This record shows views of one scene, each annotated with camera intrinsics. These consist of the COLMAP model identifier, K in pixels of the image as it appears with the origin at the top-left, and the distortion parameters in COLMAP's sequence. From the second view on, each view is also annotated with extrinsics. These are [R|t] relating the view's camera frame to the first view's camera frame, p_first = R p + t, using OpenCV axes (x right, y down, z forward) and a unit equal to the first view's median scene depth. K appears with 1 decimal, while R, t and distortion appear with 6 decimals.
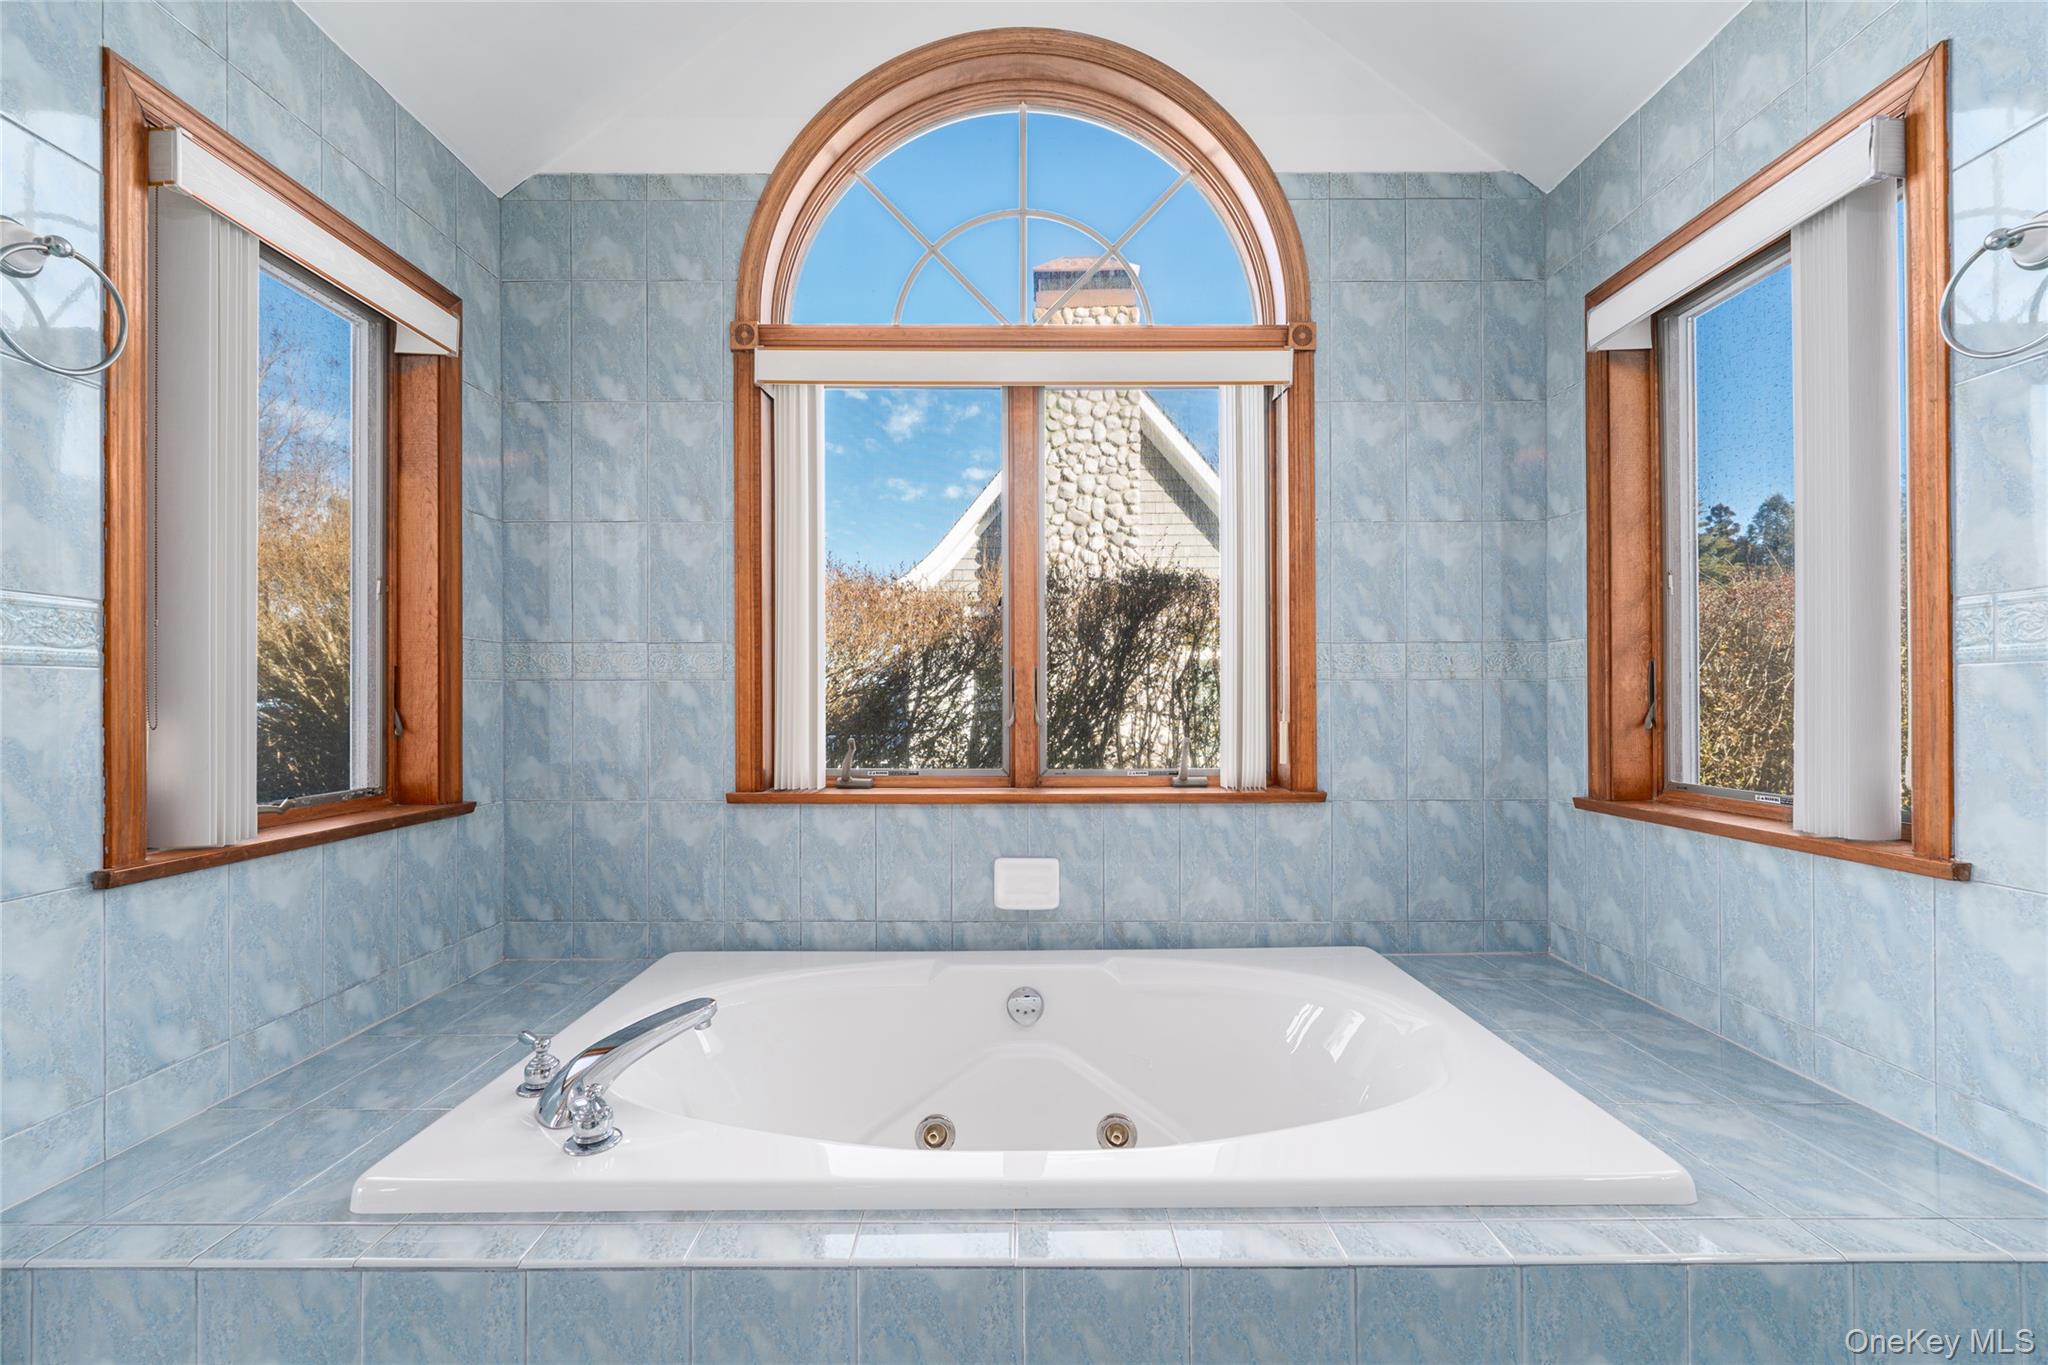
lens RADIAL K [[841.3, 0, 1029.3], [0, 841.3, 691.7], [0, 0, 1]] dist [0.000252, -0.000117]
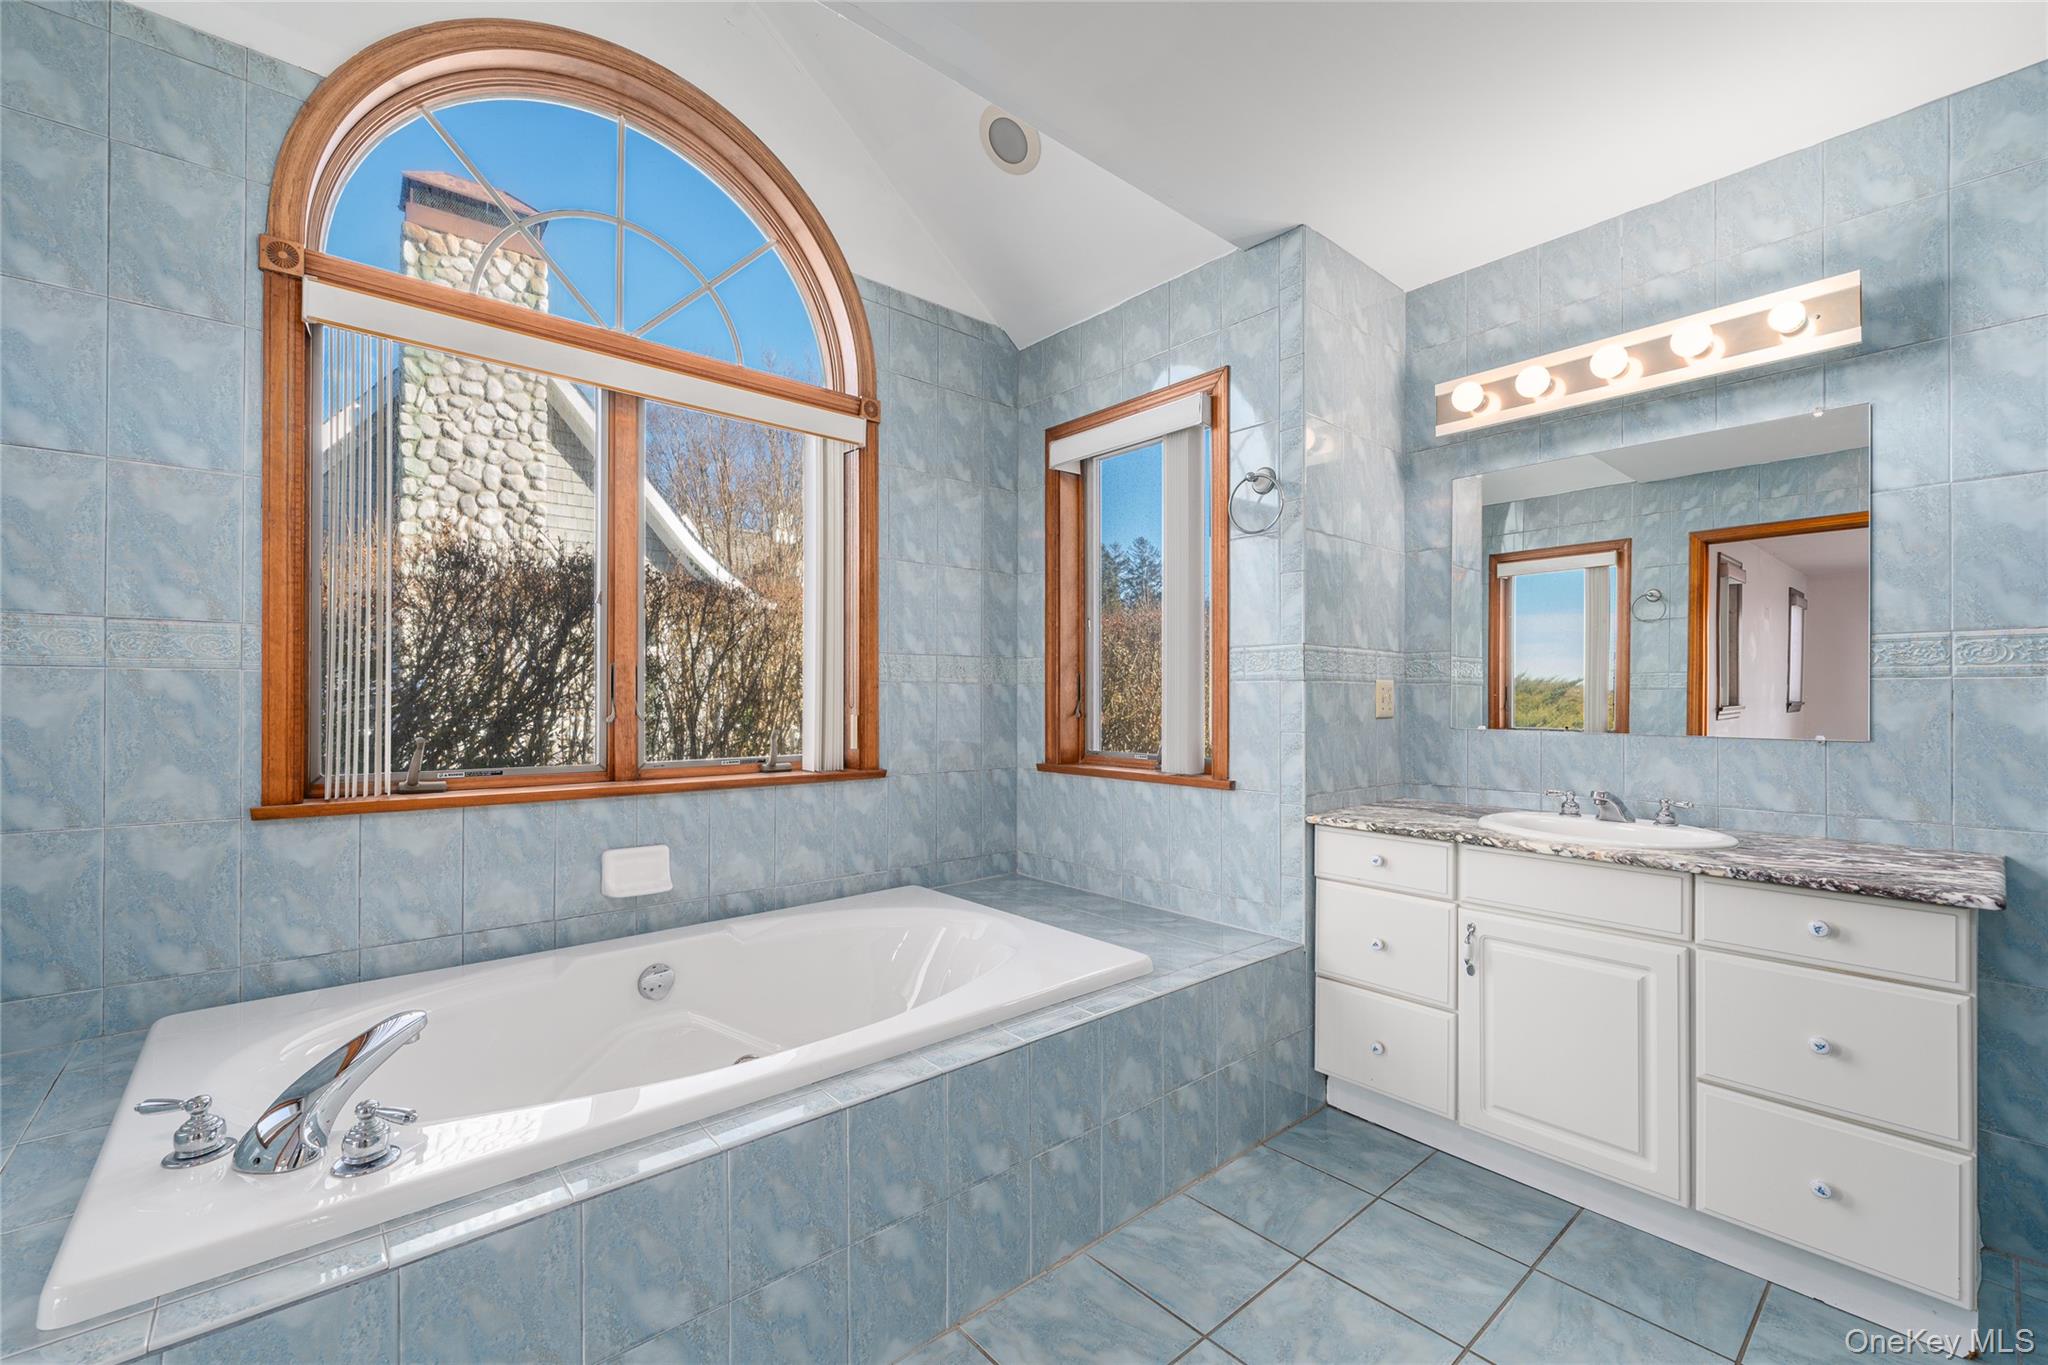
lens RADIAL K [[839.2, 0, 1024.0], [0, 839.2, 682.5], [0, 0, 1]] dist [0.001199, -0.000131]
pose [[0.759728, 0.016710, 0.650027, -0.318244], [-0.011719, 0.999859, -0.012006, -0.000312], [-0.650136, 0.001504, 0.759816, -0.108472]]
